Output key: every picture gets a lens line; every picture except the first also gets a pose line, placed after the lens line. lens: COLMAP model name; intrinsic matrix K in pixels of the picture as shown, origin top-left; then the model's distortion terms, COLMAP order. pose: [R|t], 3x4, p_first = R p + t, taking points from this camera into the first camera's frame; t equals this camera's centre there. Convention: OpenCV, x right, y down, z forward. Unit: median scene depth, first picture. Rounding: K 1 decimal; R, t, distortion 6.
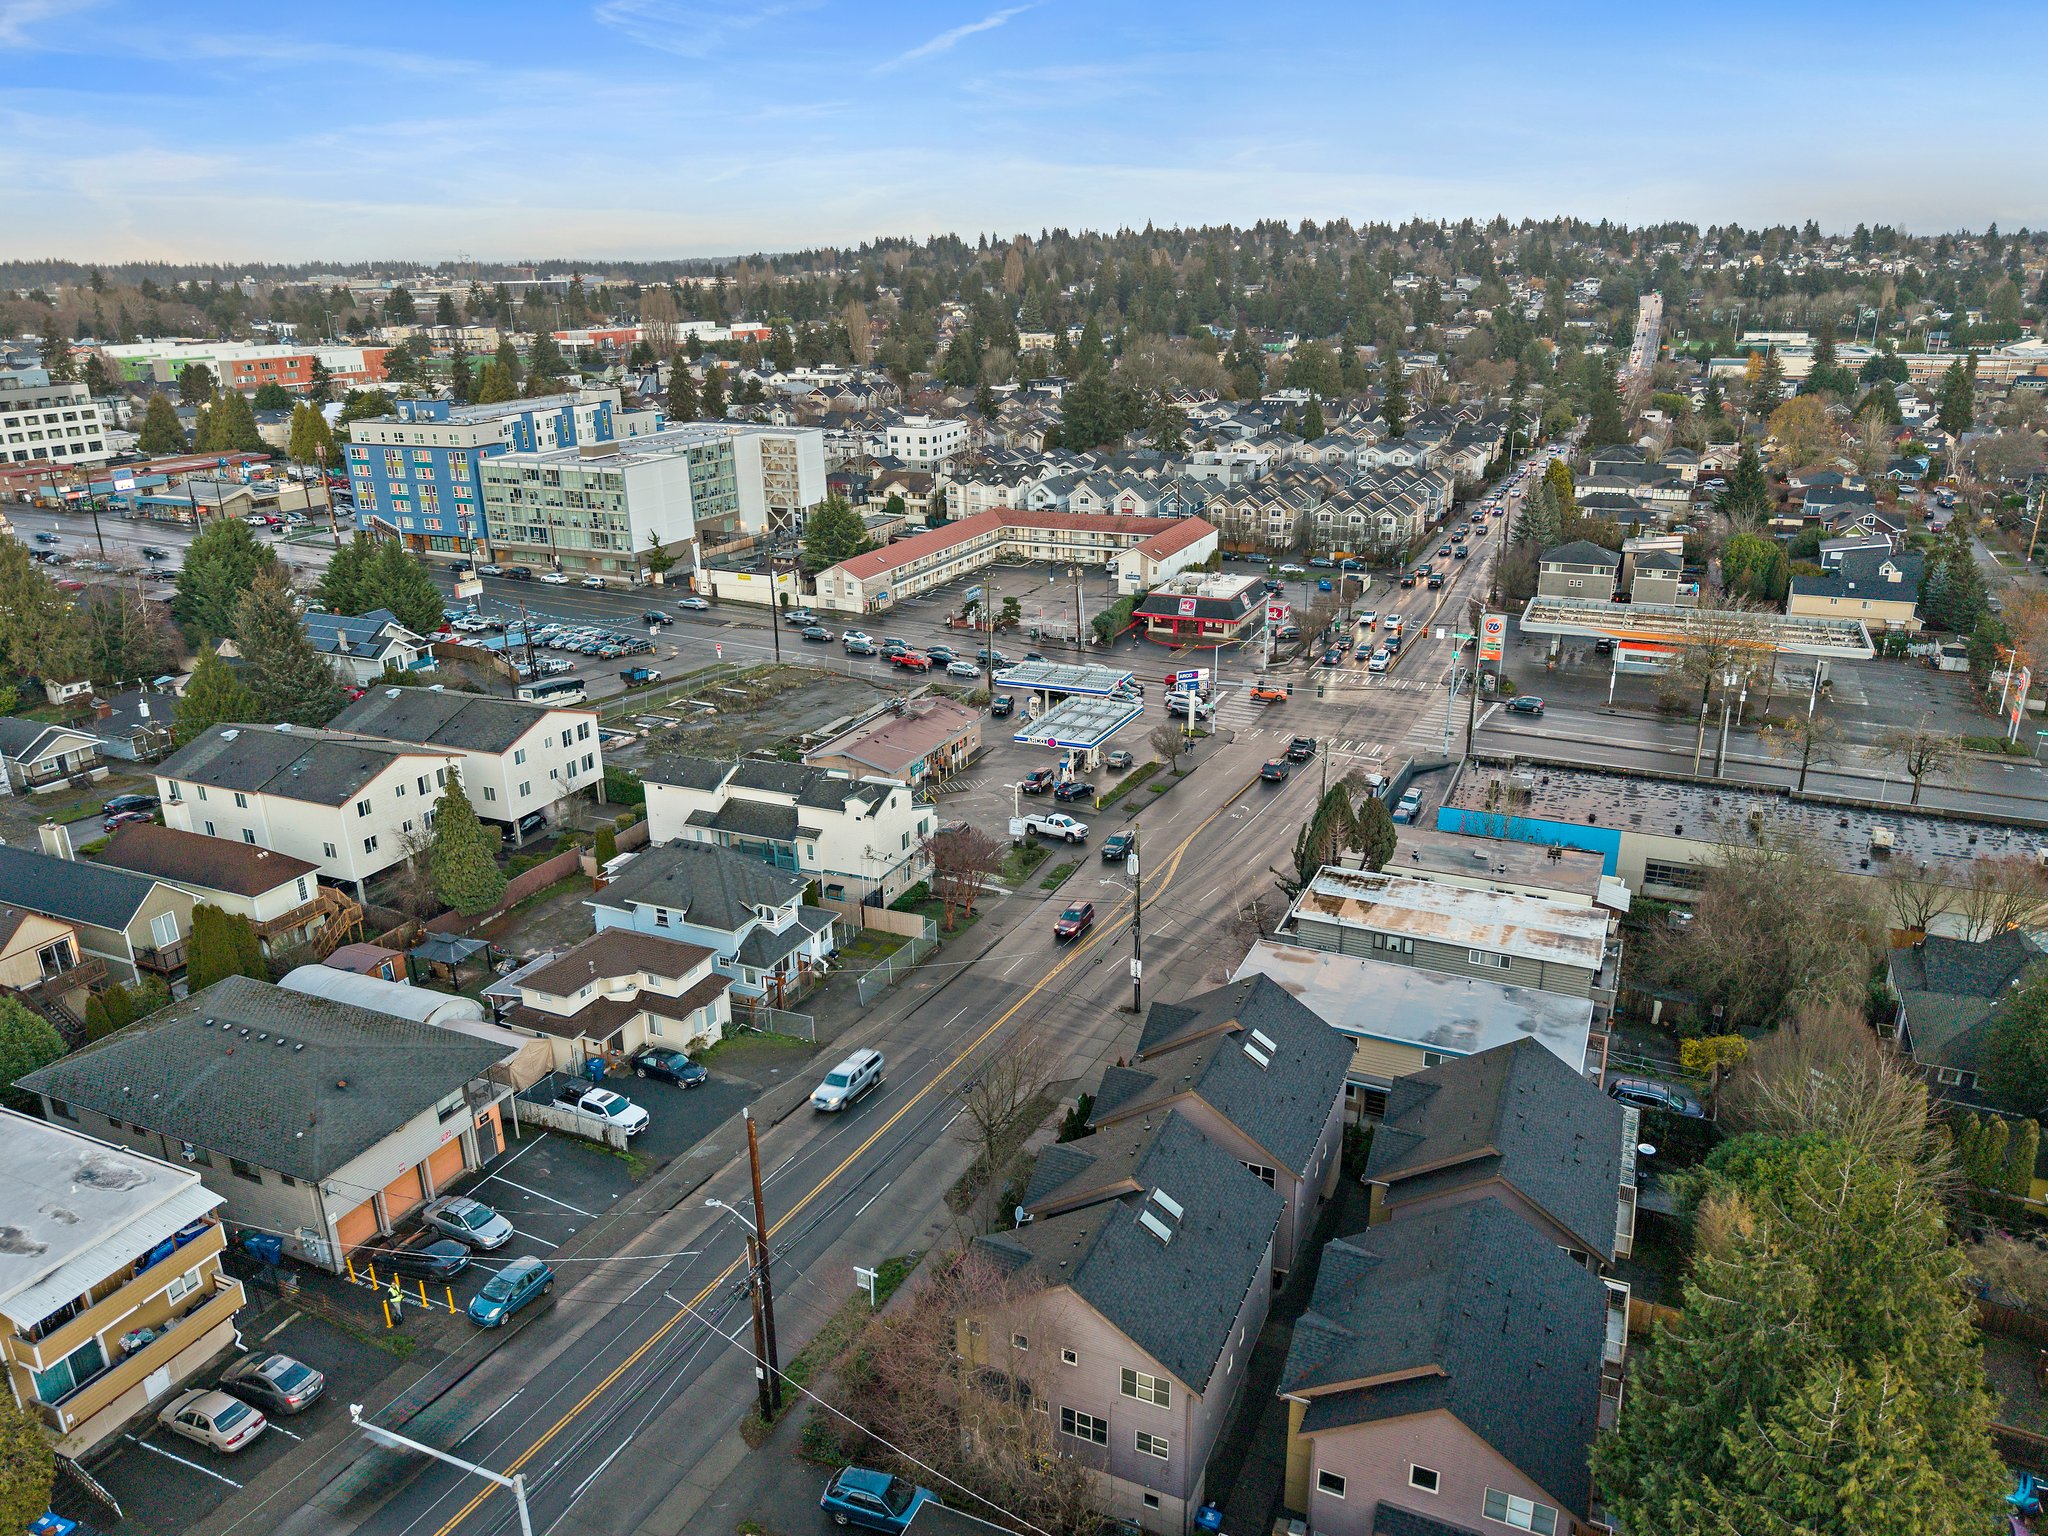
lens RADIAL K [[1428.4, 0, 1029.9], [0, 1428.4, 775.8], [0, 0, 1]] dist [0.029765, -0.046714]
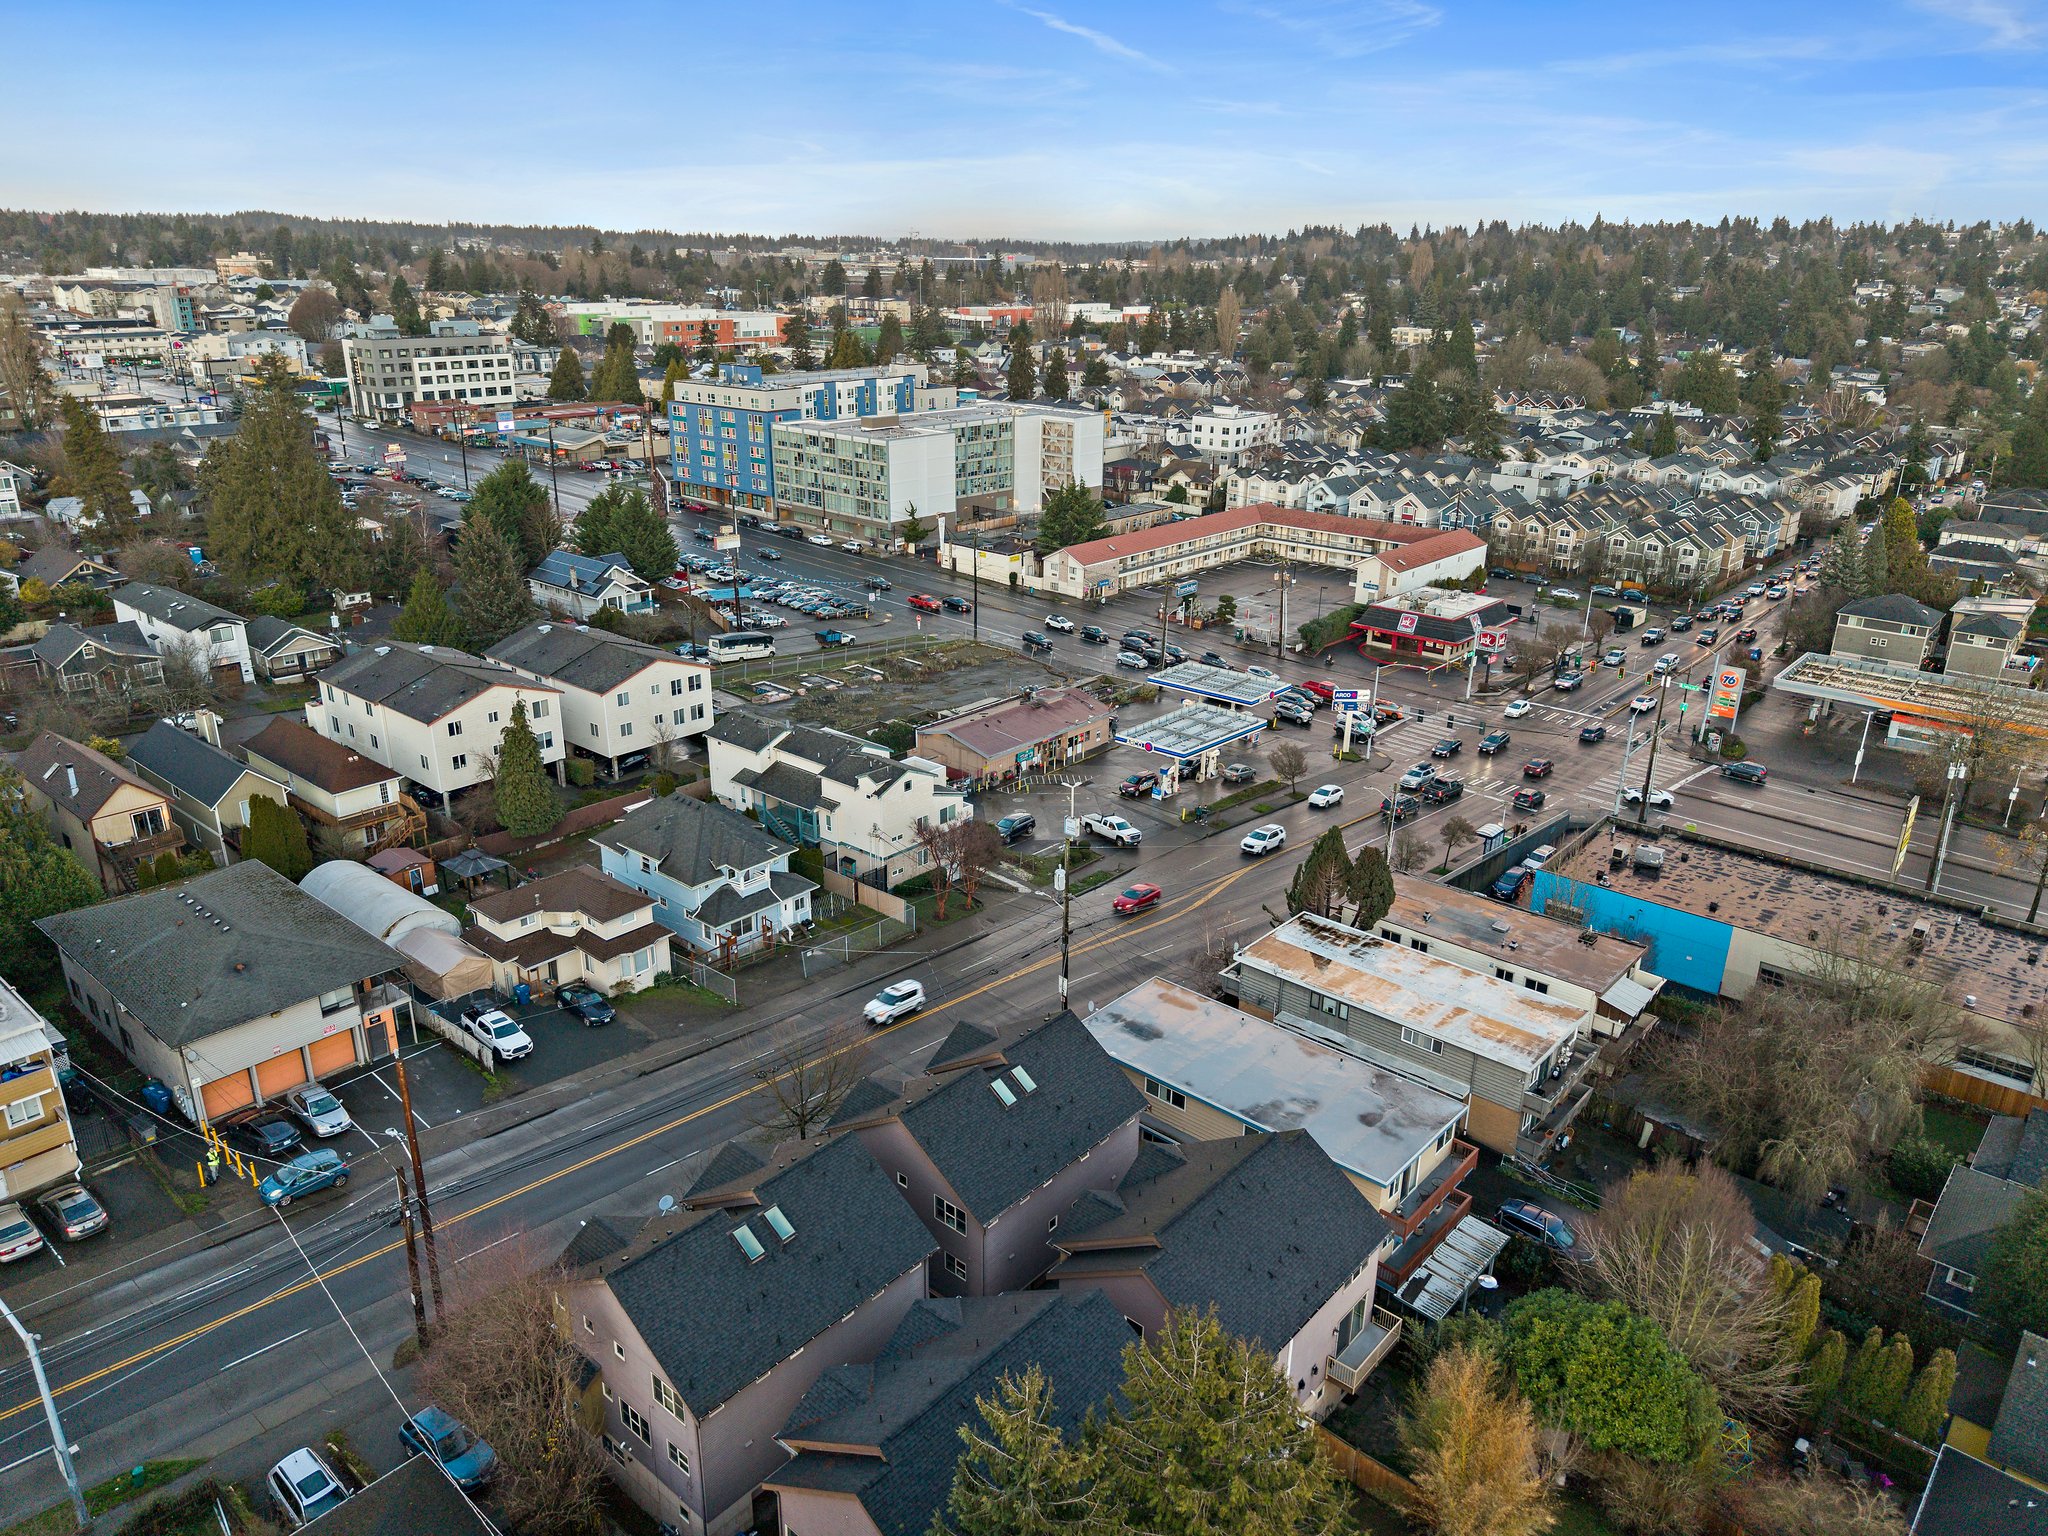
lens RADIAL K [[1416.1, 0, 1005.4], [0, 1416.1, 768.1], [0, 0, 1]] dist [0.006560, -0.005164]
pose [[0.956168, 0.126479, -0.264093, 0.148234], [-0.124515, 0.991922, 0.024232, -0.016748], [0.265025, 0.009714, 0.964193, 0.033528]]
